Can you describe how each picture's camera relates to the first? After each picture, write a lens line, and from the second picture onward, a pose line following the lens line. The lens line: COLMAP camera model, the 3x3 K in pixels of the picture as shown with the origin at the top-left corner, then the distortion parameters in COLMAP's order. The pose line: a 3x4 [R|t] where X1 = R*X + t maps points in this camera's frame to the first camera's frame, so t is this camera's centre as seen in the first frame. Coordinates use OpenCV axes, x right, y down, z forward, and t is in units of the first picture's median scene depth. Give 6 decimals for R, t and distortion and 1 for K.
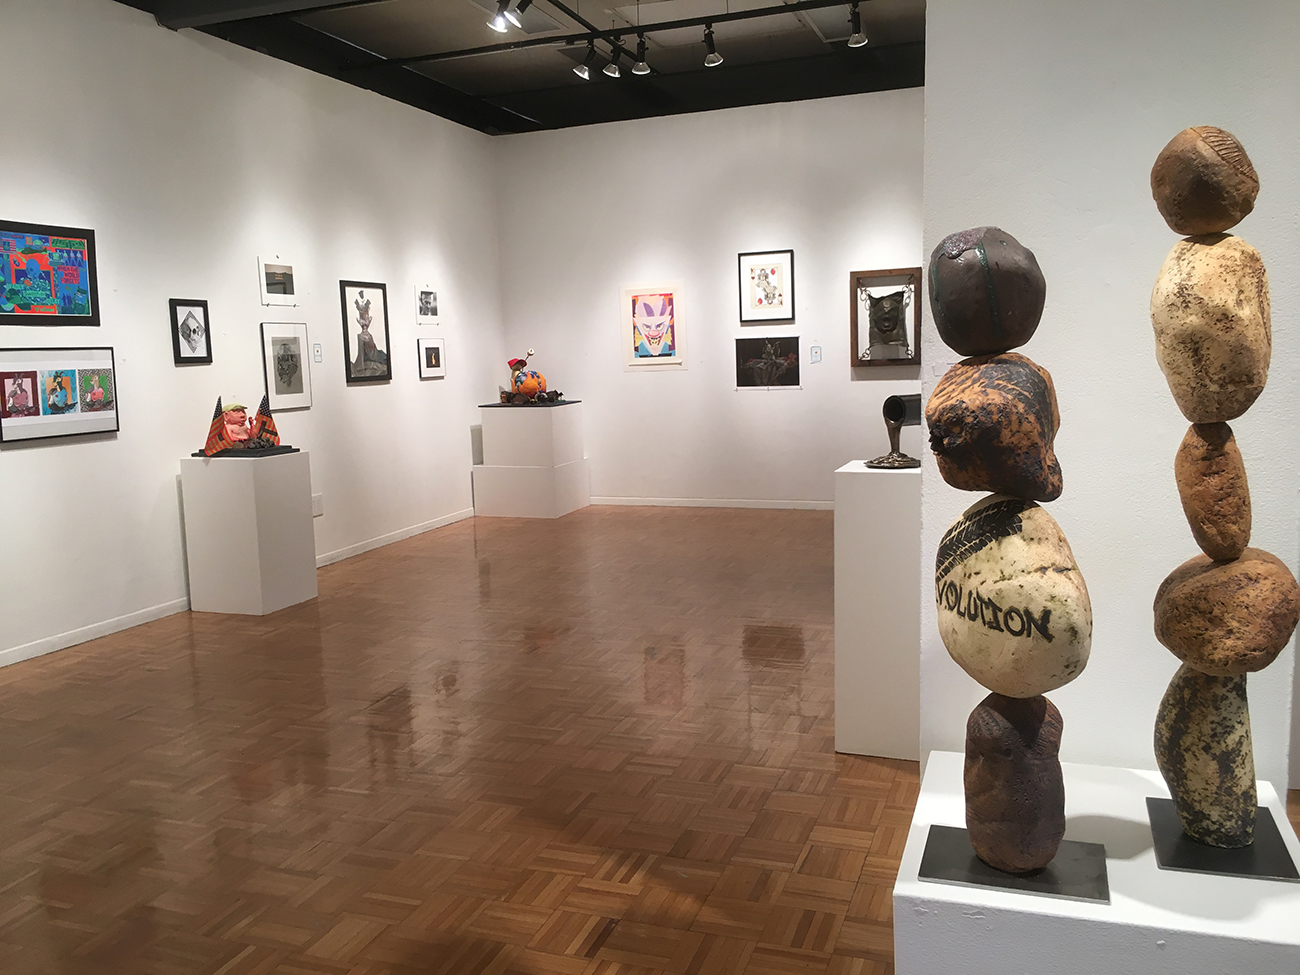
lens RADIAL K [[1095.3, 0, 649.1], [0, 1095.3, 488.4], [0, 0, 1]] dist [0.018377, -0.034742]
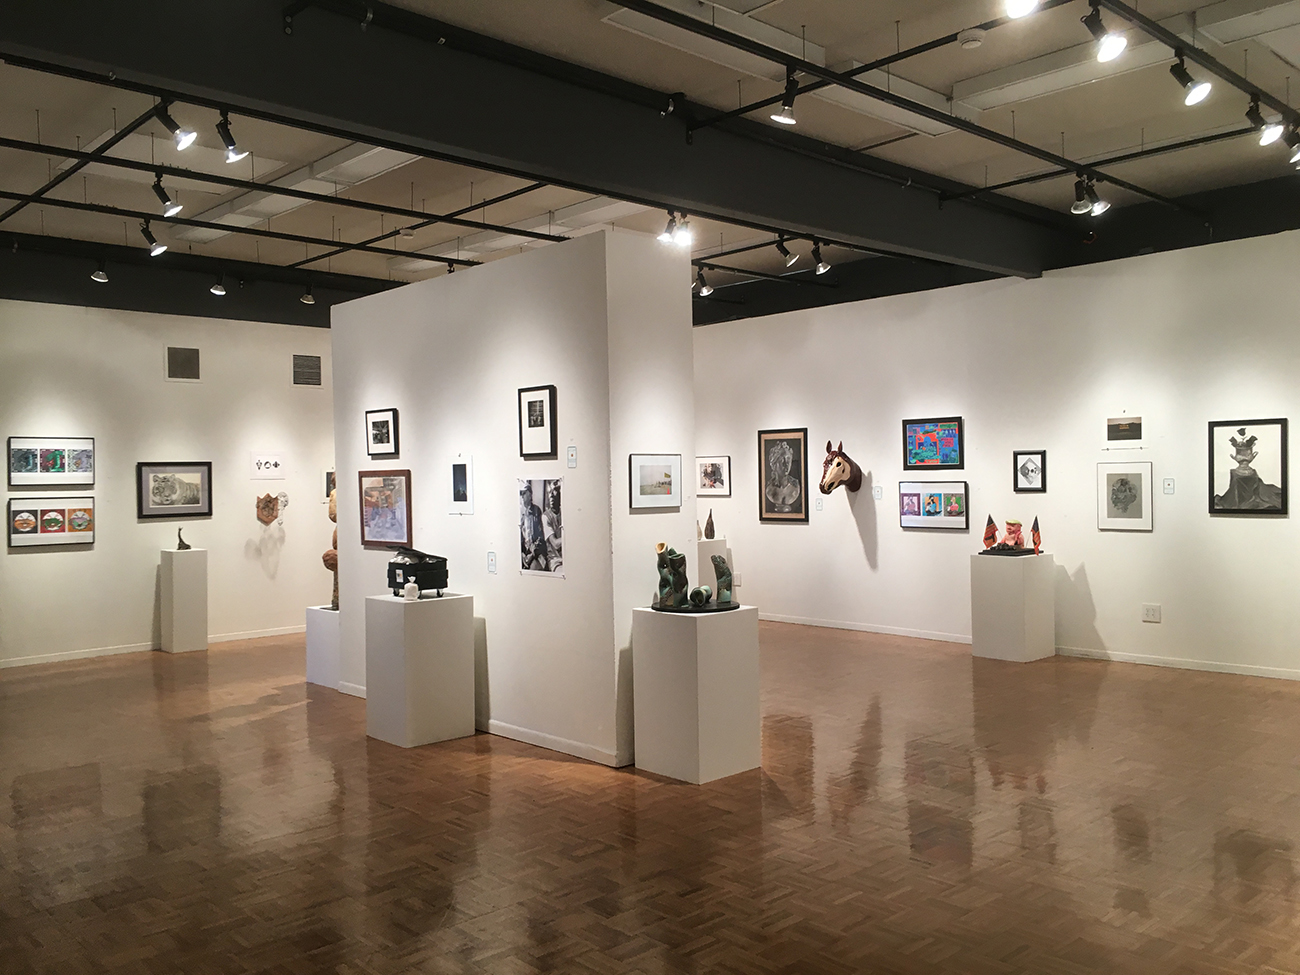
lens RADIAL K [[1095.3, 0, 656.0], [0, 1095.3, 473.2], [0, 0, 1]] dist [0.018377, -0.034742]
pose [[-0.453341, 0.036640, -0.890584, 1.204035], [-0.081763, 0.993233, 0.082484, -0.228256], [0.887579, 0.110211, -0.447277, 1.248713]]
